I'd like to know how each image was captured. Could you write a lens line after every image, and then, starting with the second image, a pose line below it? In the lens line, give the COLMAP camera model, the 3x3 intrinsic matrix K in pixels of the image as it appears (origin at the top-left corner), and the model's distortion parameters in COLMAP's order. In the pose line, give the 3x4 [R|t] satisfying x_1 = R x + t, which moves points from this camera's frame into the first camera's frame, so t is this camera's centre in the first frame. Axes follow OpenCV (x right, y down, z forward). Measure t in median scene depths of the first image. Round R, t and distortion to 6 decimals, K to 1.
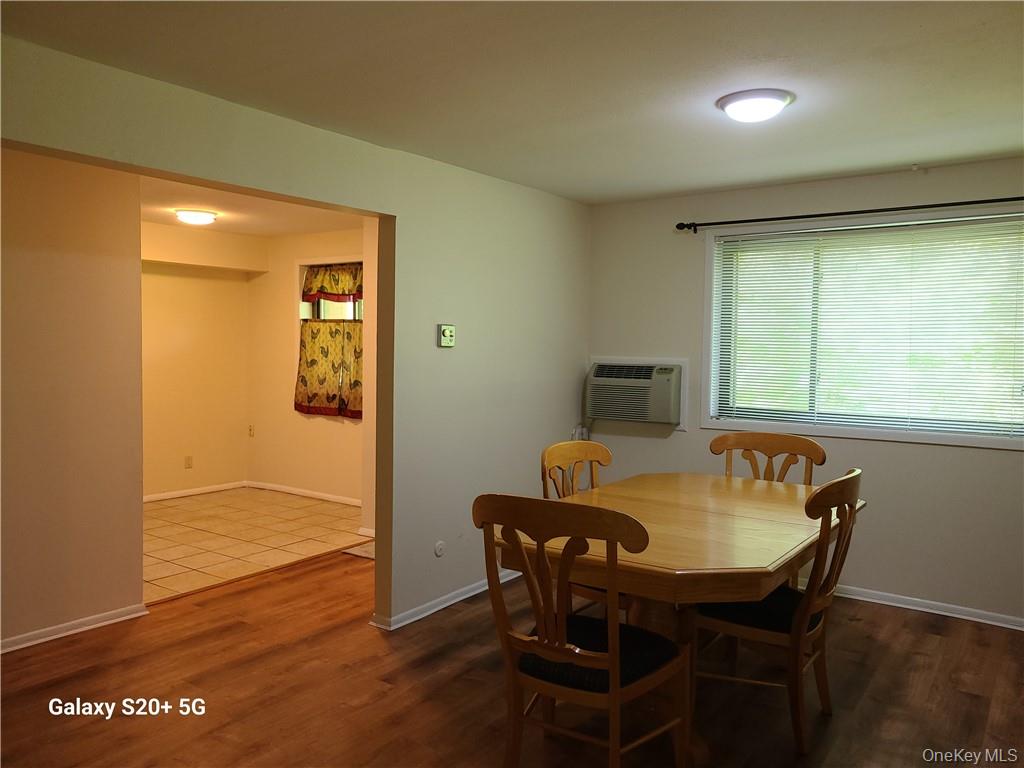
lens RADIAL K [[780.3, 0, 511.3], [0, 780.3, 382.9], [0, 0, 1]] dist [-0.002166, -0.000294]
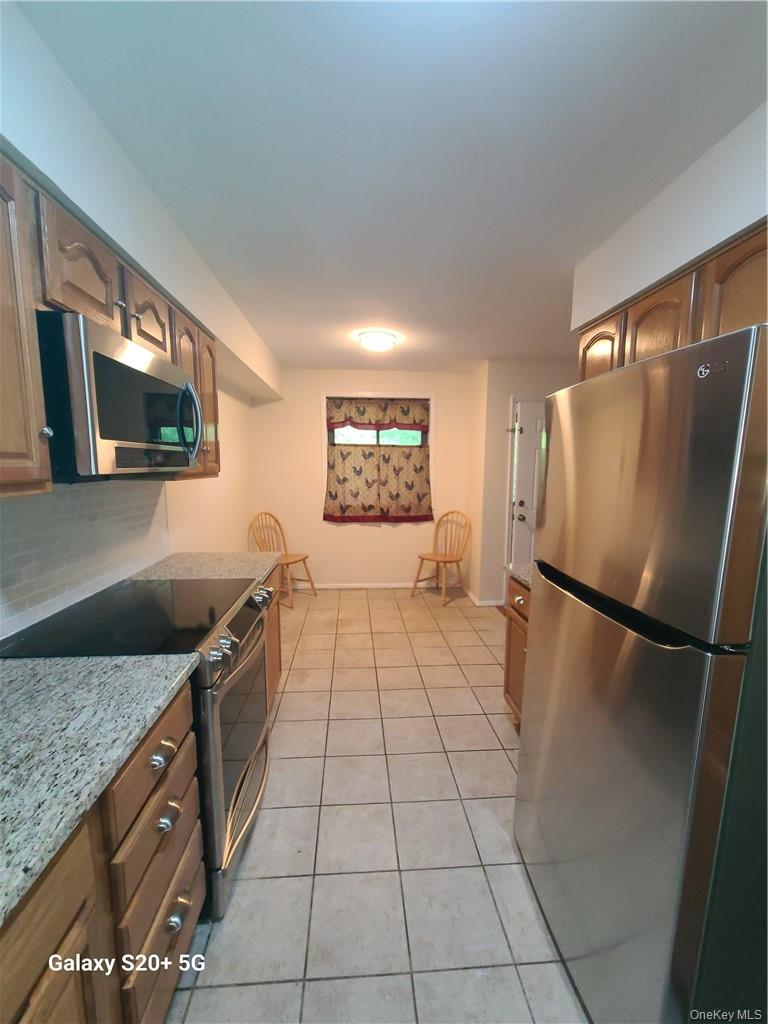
lens RADIAL K [[407.5, 0, 381.4], [0, 407.5, 514.5], [0, 0, 1]] dist [0.000570, 0.000004]
pose [[0.776223, -0.095478, 0.623187, -0.613870], [0.036968, 0.993658, 0.106191, -0.038322], [-0.629374, -0.059390, 0.774830, 0.477160]]
